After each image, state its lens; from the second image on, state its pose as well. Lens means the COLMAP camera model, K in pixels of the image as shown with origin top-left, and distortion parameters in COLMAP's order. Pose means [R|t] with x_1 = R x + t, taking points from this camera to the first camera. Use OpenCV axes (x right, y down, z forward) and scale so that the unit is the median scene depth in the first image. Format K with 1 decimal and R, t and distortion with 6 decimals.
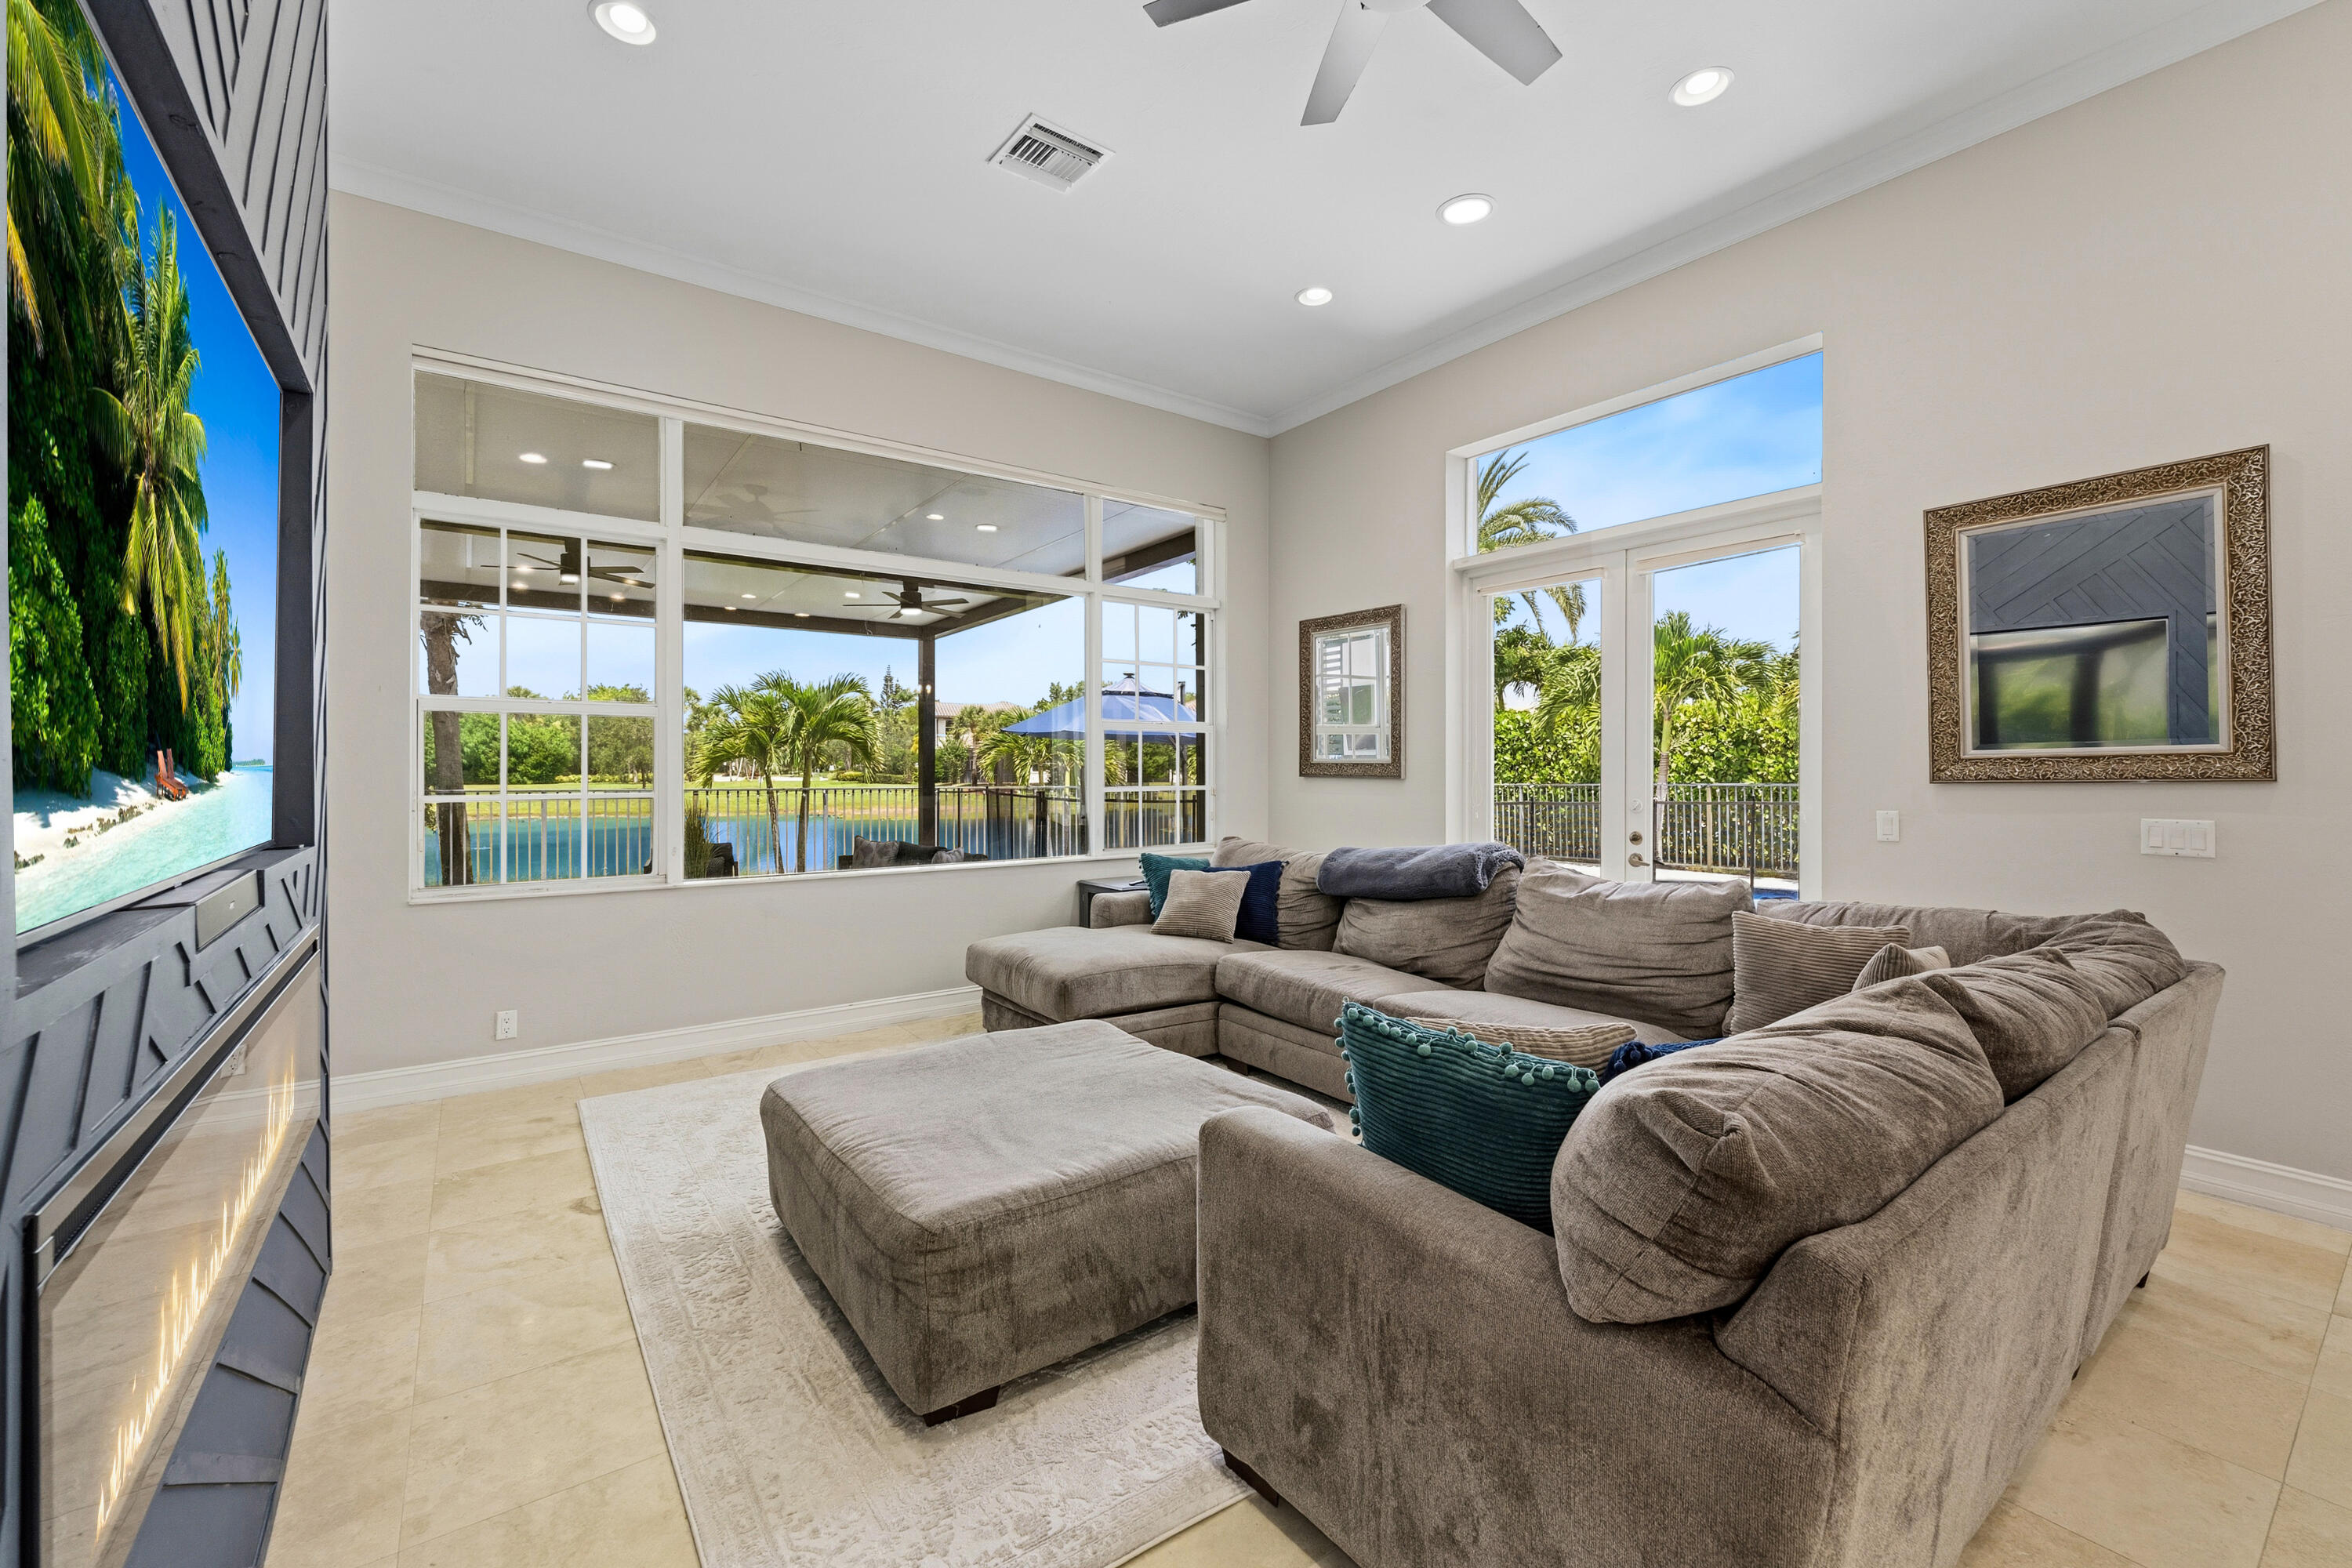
lens RADIAL K [[955.7, 0, 1161.0], [0, 955.7, 776.1], [0, 0, 1]] dist [0.000628, -0.001091]
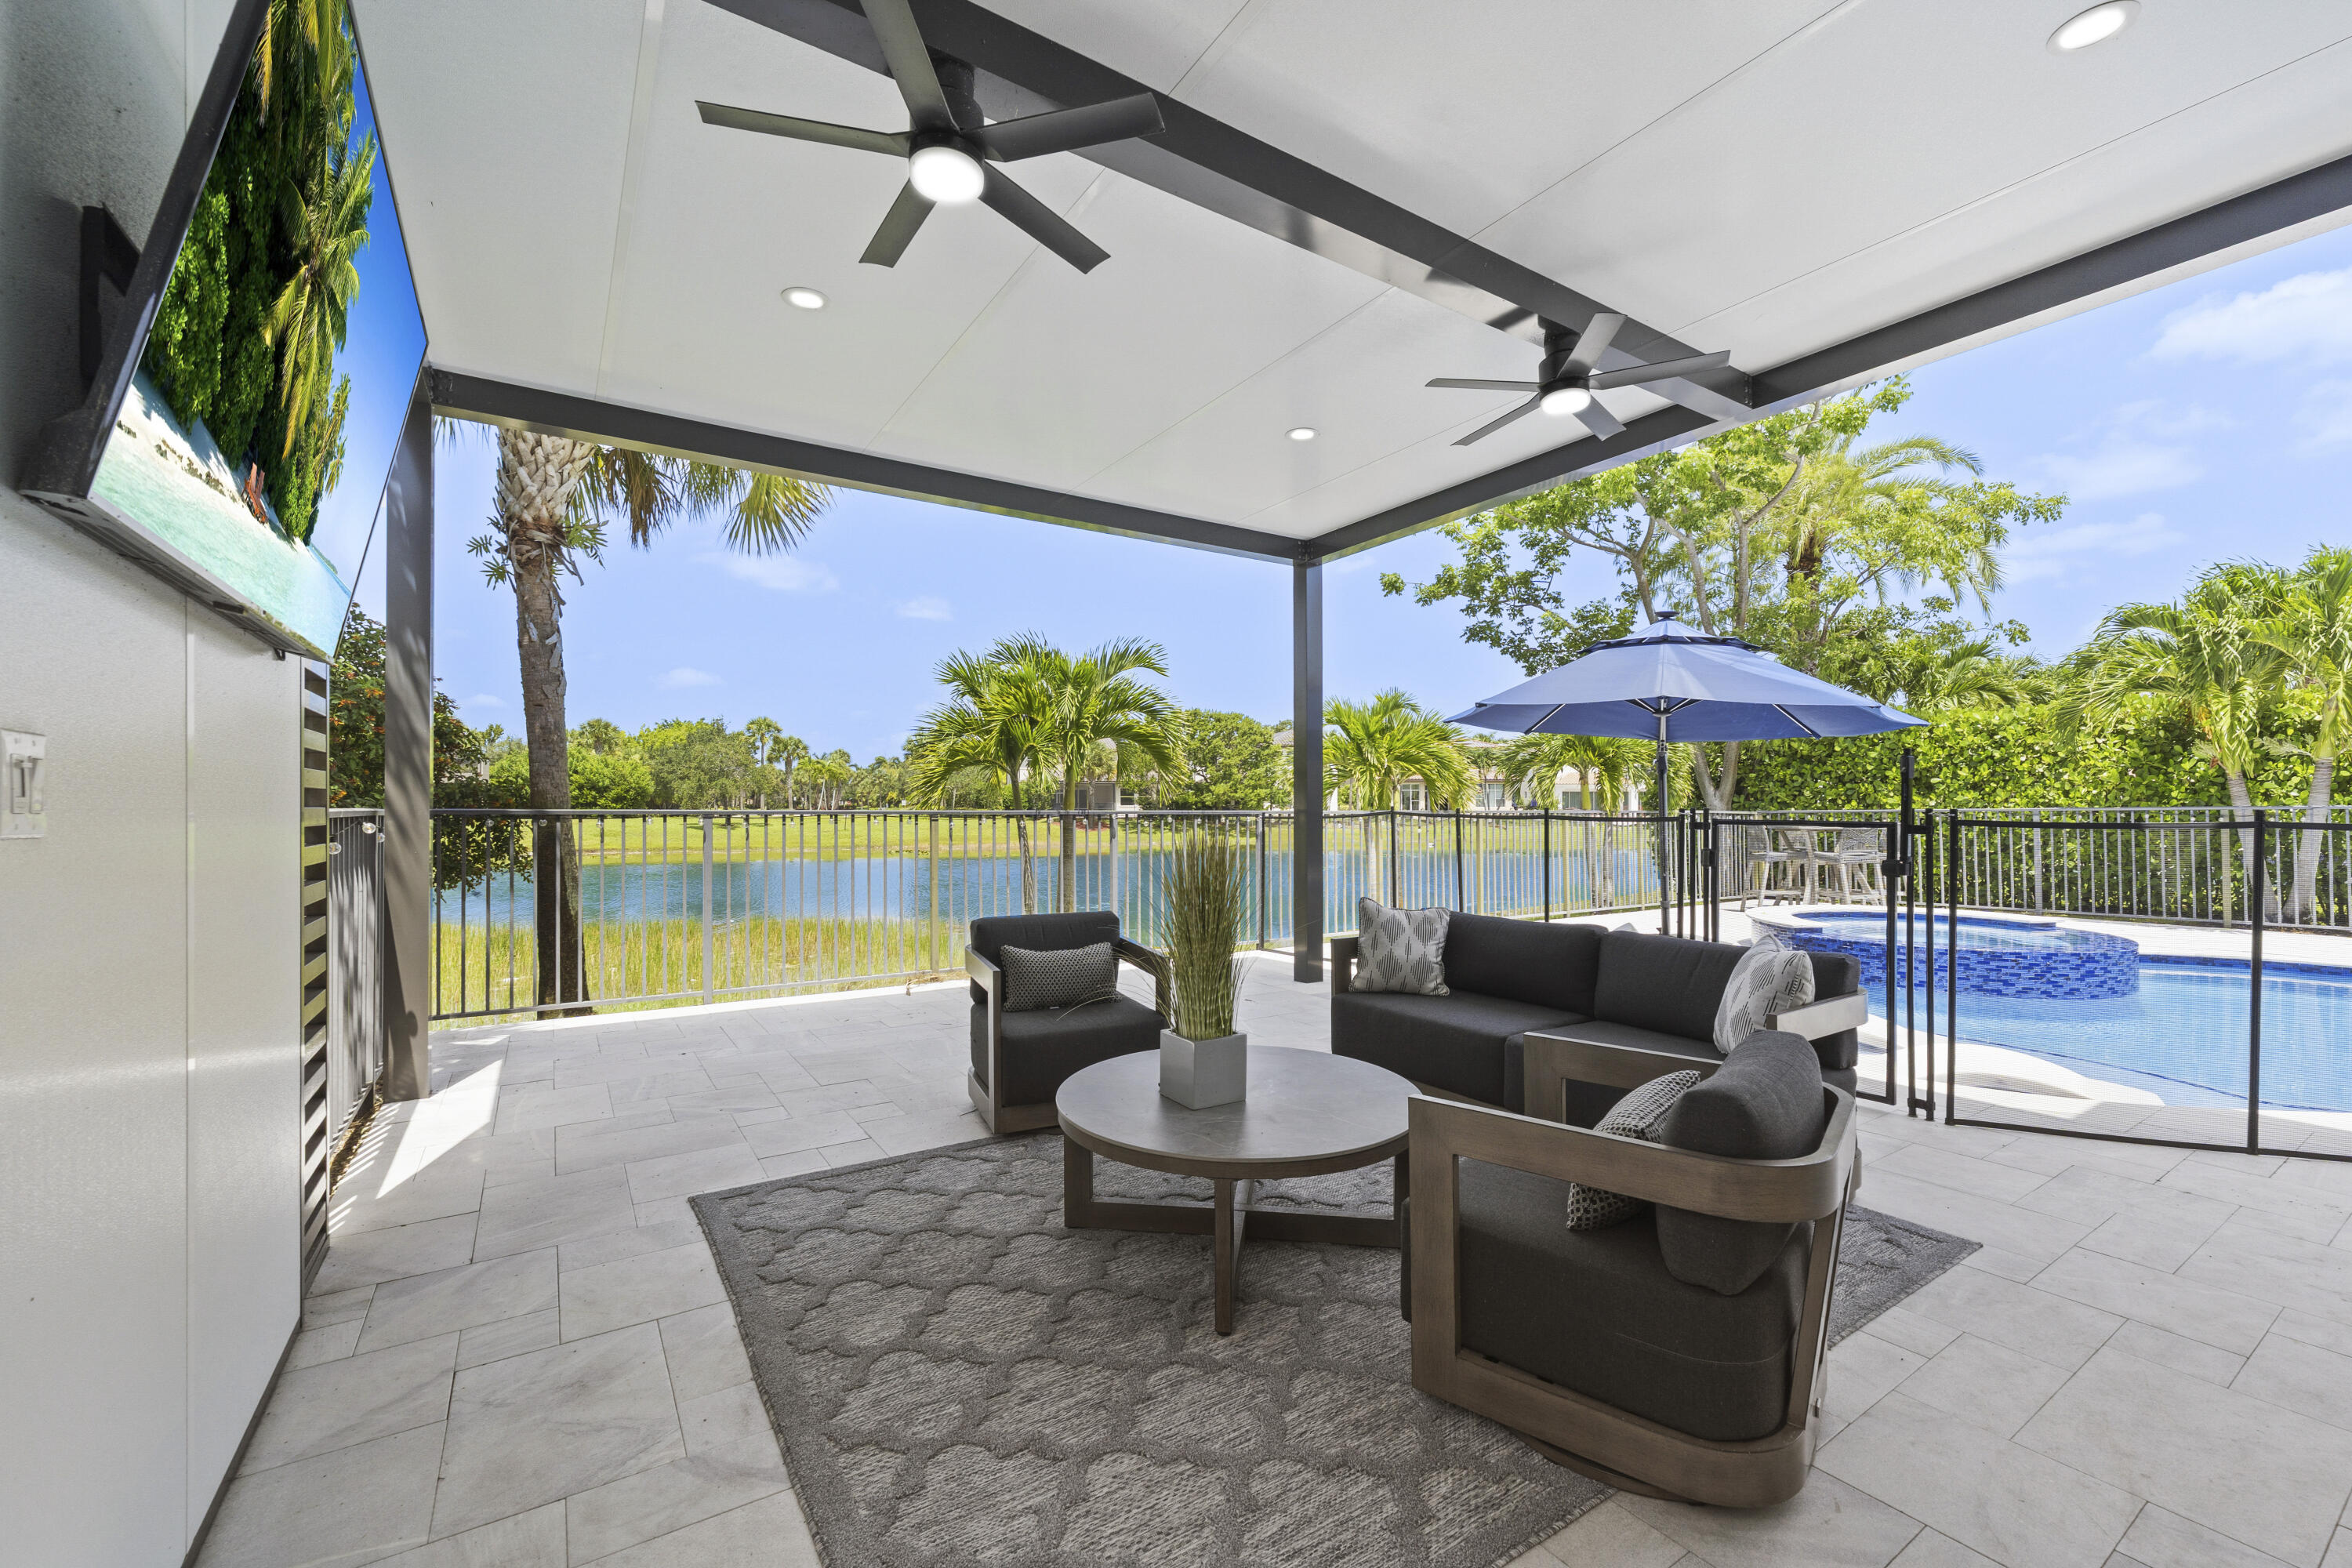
lens RADIAL K [[955.7, 0, 1172.3], [0, 955.7, 794.8], [0, 0, 1]] dist [0.000628, -0.001091]
pose [[0.998982, -0.002451, -0.045035, -0.250850], [0.001622, 0.999829, -0.018443, 0.012392], [0.045072, 0.018351, 0.998815, 0.320353]]
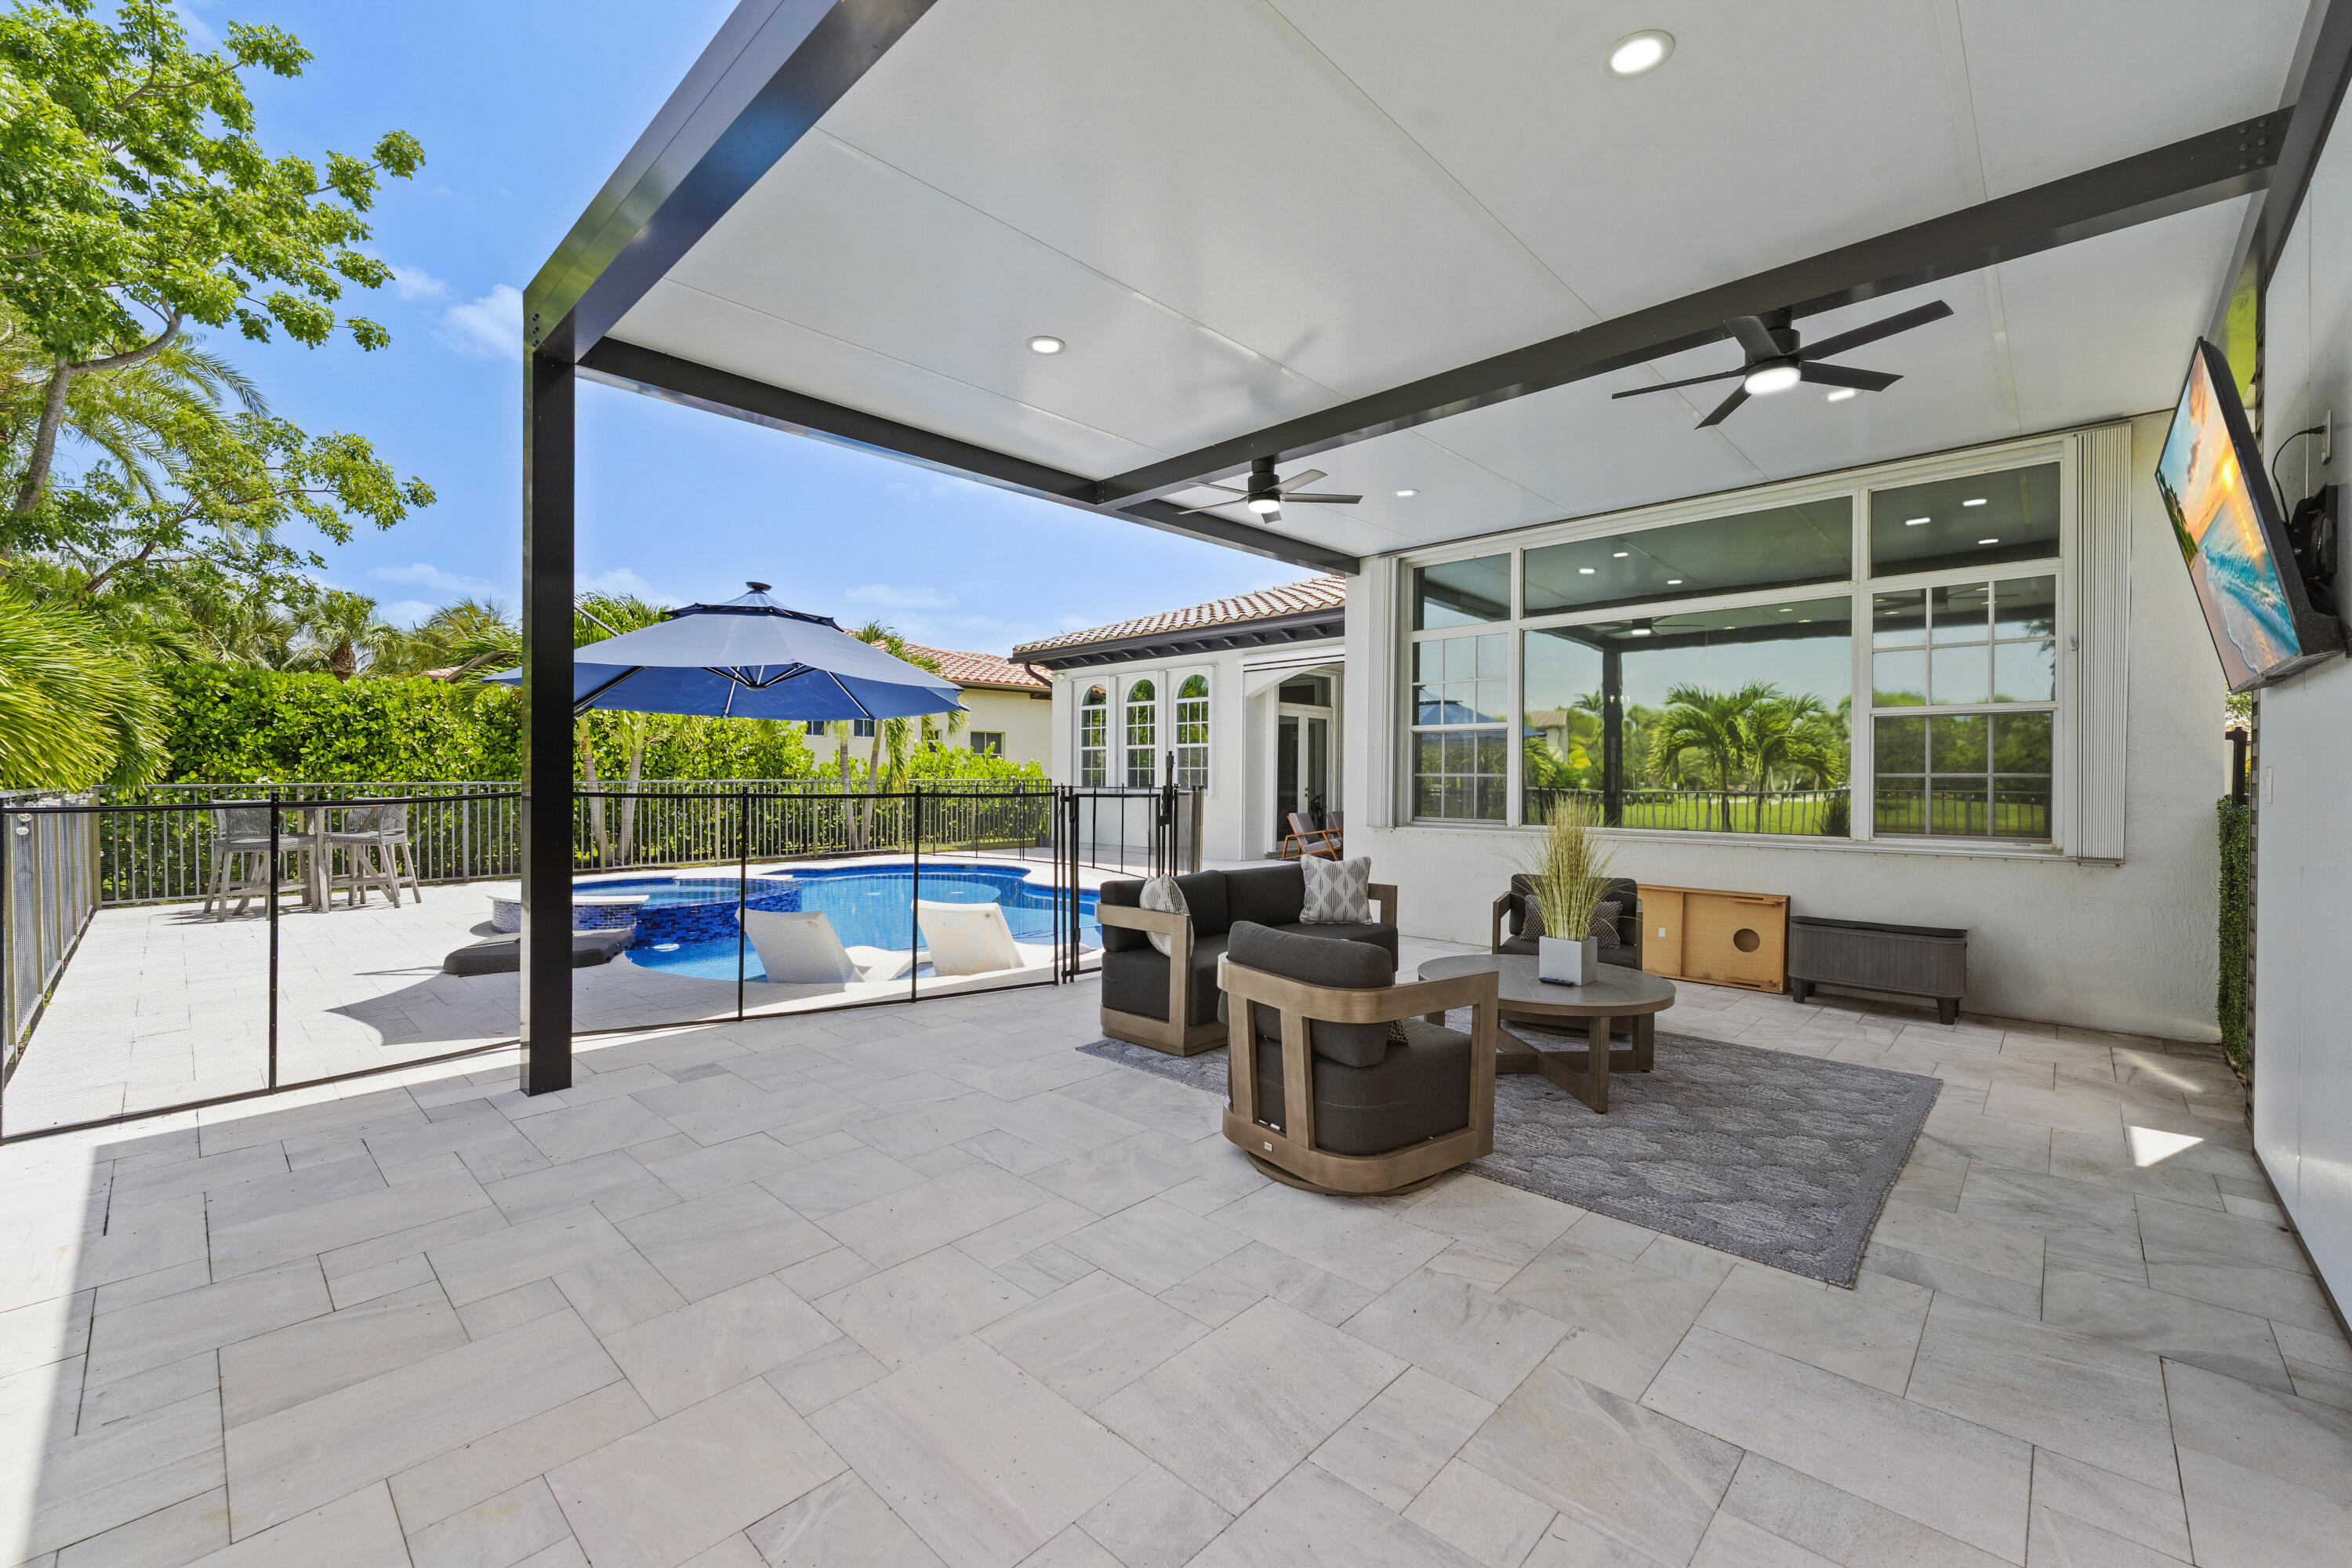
lens RADIAL K [[955.7, 0, 1187.1], [0, 955.7, 785.3], [0, 0, 1]] dist [0.000628, -0.001091]
pose [[-0.197956, -0.005299, 0.980197, -0.518550], [0.001018, 0.999984, 0.005612, 0.008810], [-0.980210, 0.002108, -0.197947, 0.690260]]
